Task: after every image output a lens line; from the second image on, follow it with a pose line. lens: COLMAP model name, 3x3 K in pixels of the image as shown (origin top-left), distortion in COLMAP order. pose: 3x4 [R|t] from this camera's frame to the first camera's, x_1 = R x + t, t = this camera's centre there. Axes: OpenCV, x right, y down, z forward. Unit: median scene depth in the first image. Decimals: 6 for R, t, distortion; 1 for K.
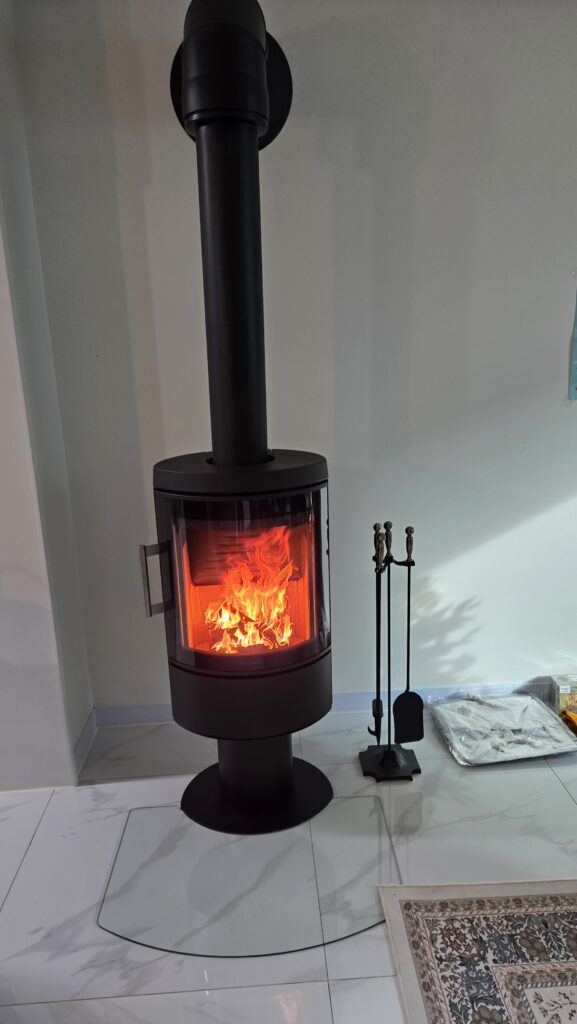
lens RADIAL K [[683.4, 0, 287.9], [0, 683.4, 527.7], [0, 0, 1]] dist [0.055672, -0.003972]
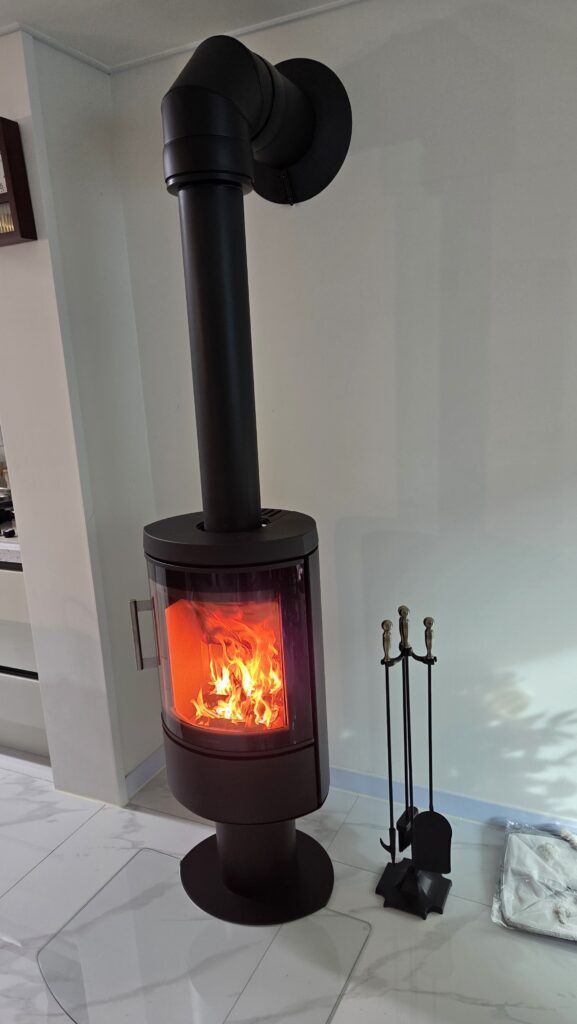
lens RADIAL K [[678.6, 0, 297.0], [0, 678.6, 521.2], [0, 0, 1]] dist [0.073100, -0.051501]
pose [[0.882397, 0.094152, -0.460988, 0.402791], [-0.098052, 0.995060, 0.015545, -0.114142], [0.460175, 0.031484, 0.887270, 0.183538]]
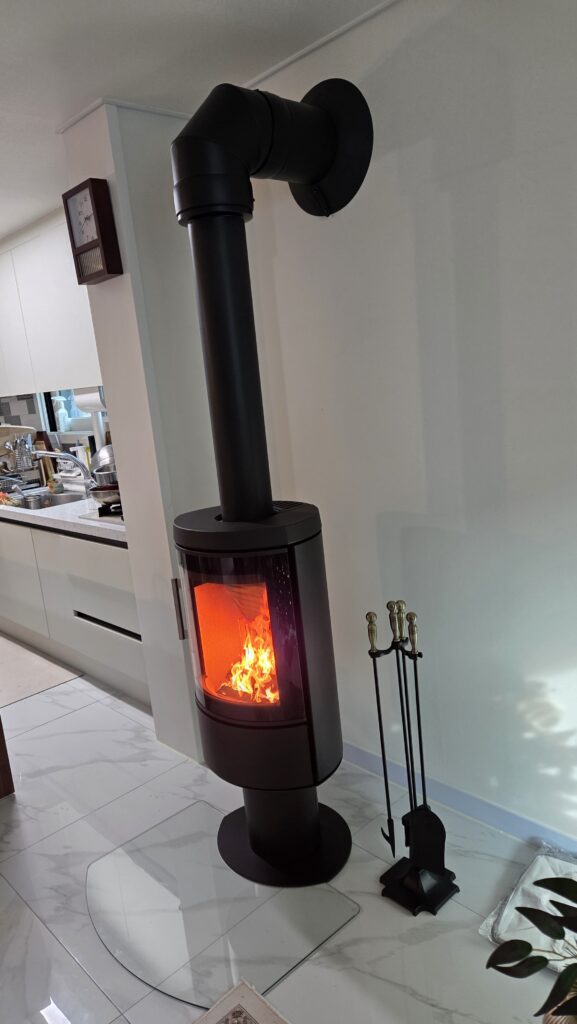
lens RADIAL K [[687.0, 0, 288.5], [0, 687.0, 512.0], [0, 0, 1]] dist [0.080970, -0.057573]
pose [[0.651017, 0.113053, -0.750597, 0.694026], [-0.115413, 0.992092, 0.049326, -0.146838], [0.750238, 0.054516, 0.658917, 0.317840]]
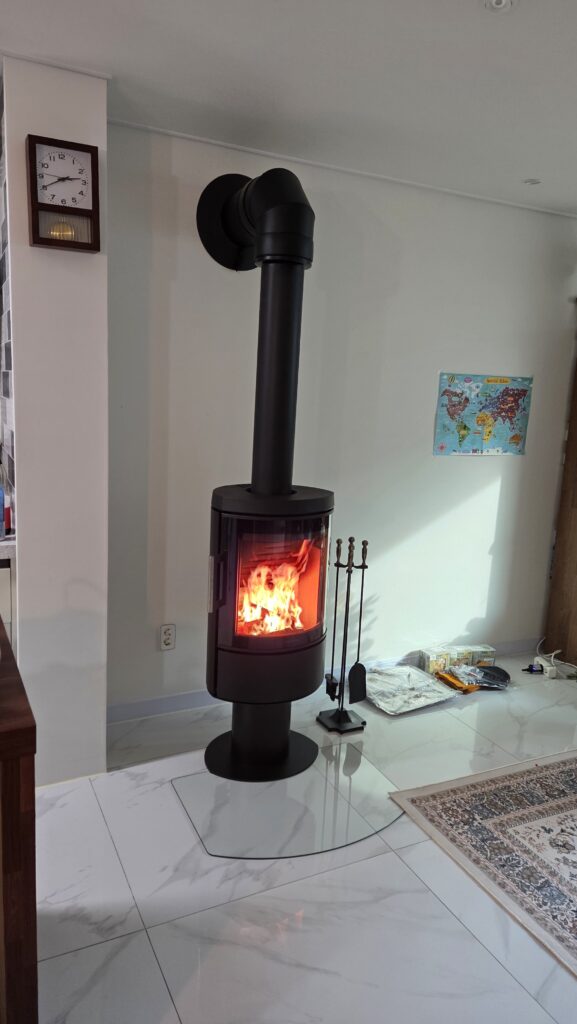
lens RADIAL K [[662.2, 0, 269.0], [0, 662.2, 503.0], [0, 0, 1]] dist [0.108462, 0.000605]
pose [[0.921348, 0.009462, 0.388624, -0.535513], [0.027263, 0.995669, -0.088877, 0.037102], [-0.387782, 0.092482, 0.917100, -0.190822]]
